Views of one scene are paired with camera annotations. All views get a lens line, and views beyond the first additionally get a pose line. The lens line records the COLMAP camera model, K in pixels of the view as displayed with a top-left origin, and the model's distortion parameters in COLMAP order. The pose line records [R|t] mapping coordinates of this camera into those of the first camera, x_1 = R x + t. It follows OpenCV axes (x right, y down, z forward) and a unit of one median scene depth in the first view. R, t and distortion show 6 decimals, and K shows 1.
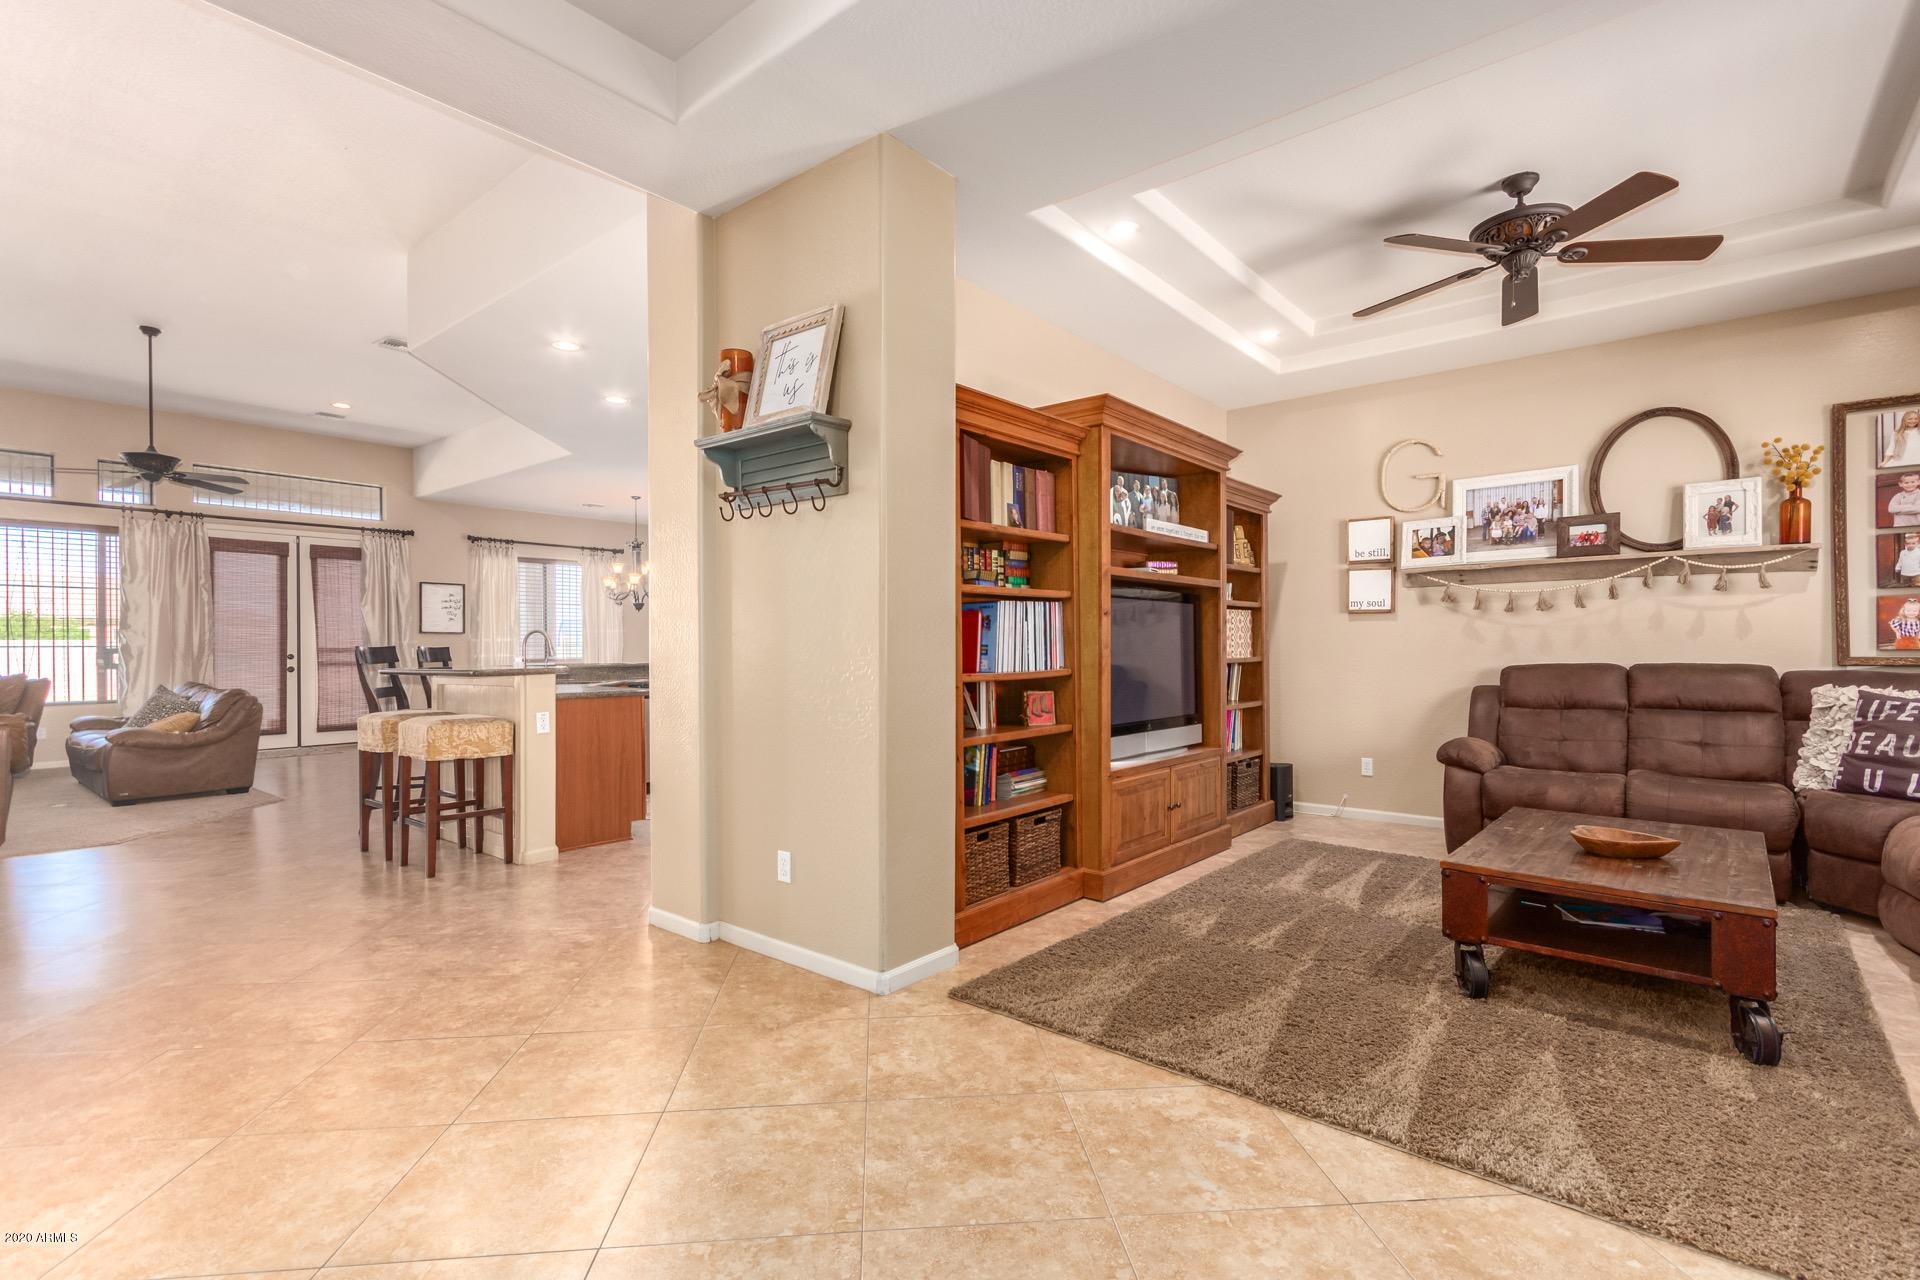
lens RADIAL K [[897.8, 0, 957.3], [0, 897.8, 648.6], [0, 0, 1]] dist [0.010955, -0.000206]
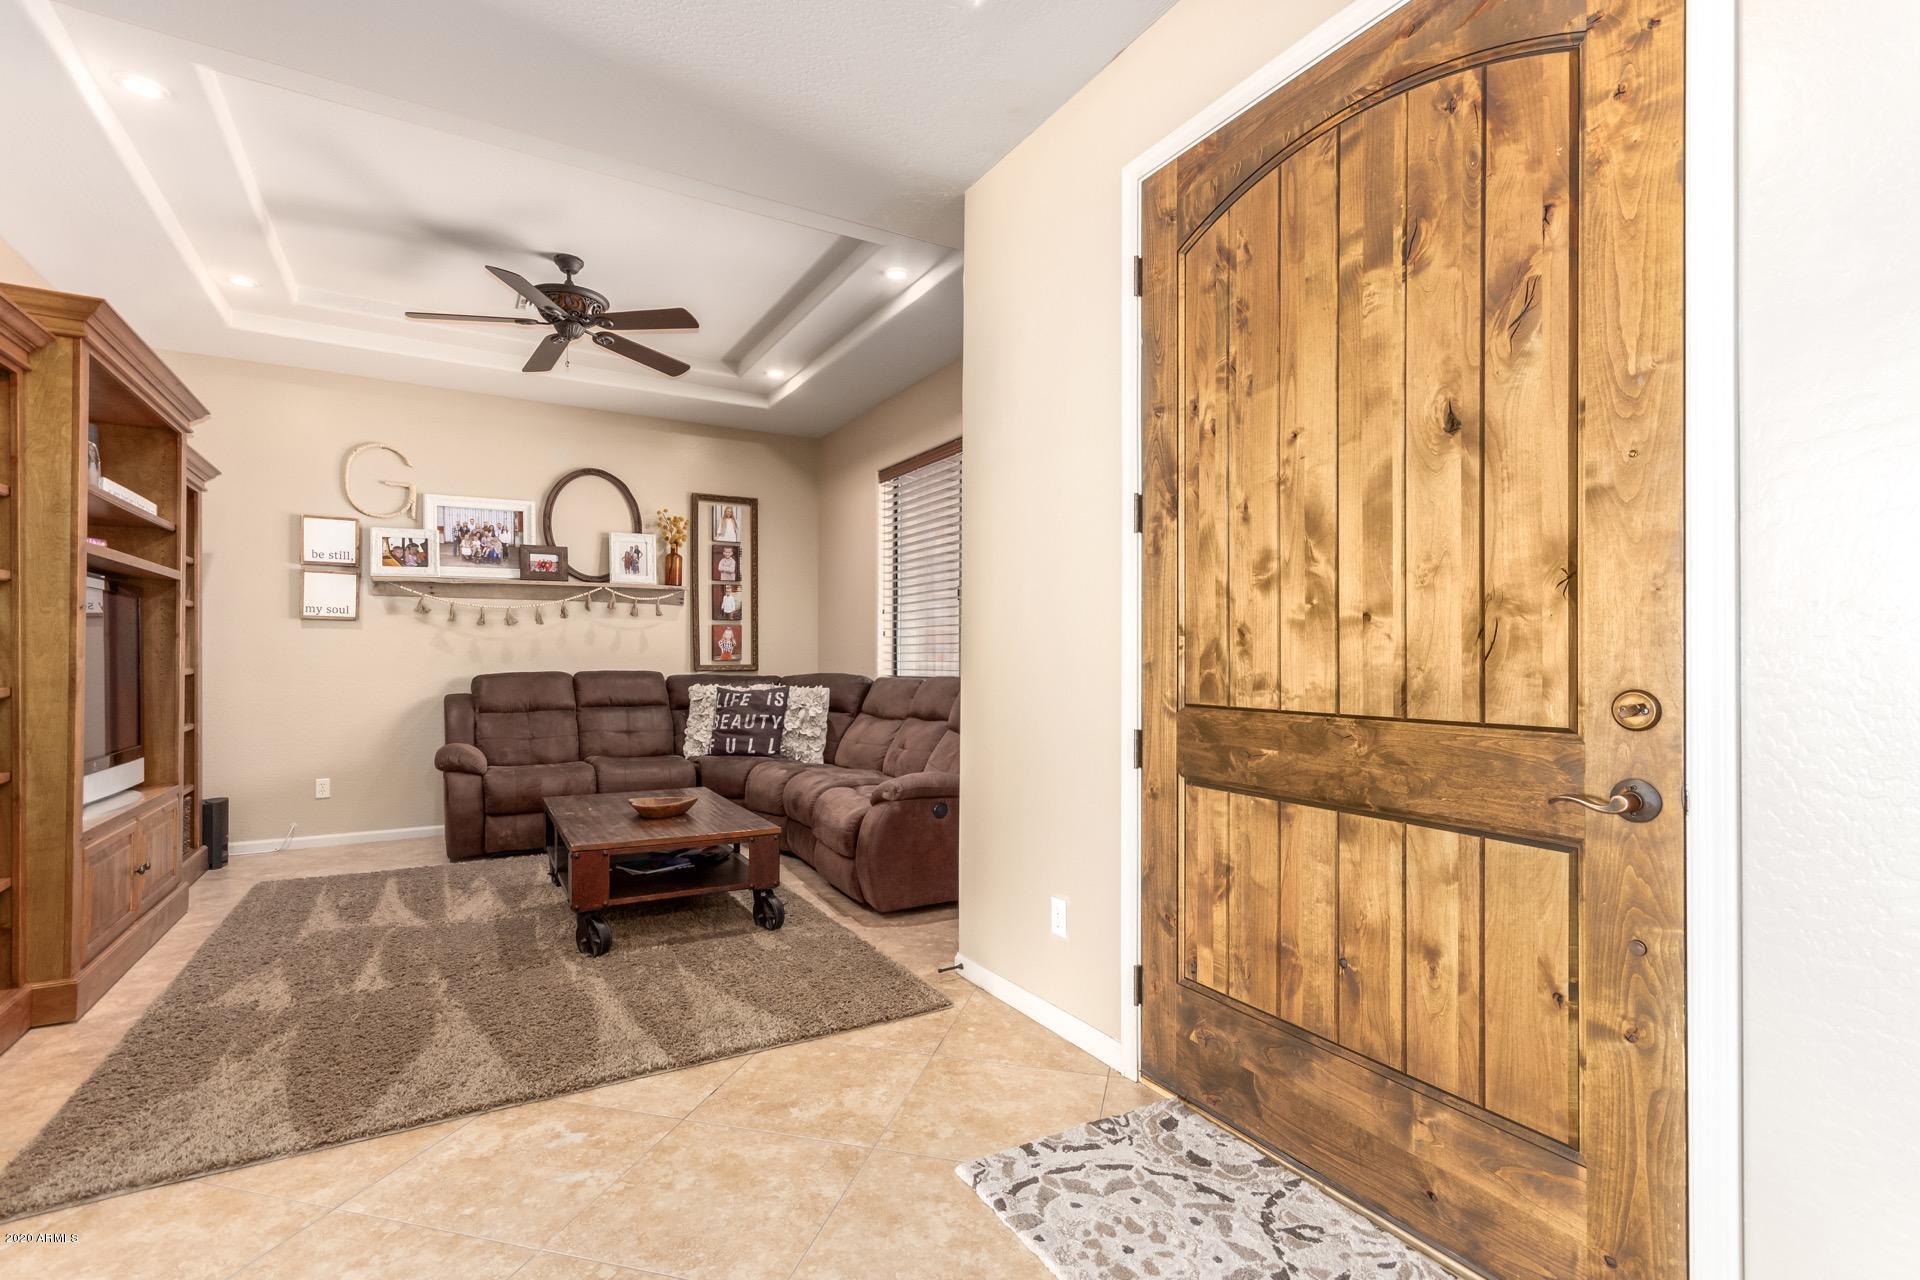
lens RADIAL K [[897.8, 0, 963.4], [0, 897.8, 646.7], [0, 0, 1]] dist [0.010955, -0.000206]
pose [[0.327283, 0.015565, 0.944798, -0.284345], [-0.002073, 0.999874, -0.015754, 0.001450], [-0.944924, 0.003198, 0.327274, 0.122284]]
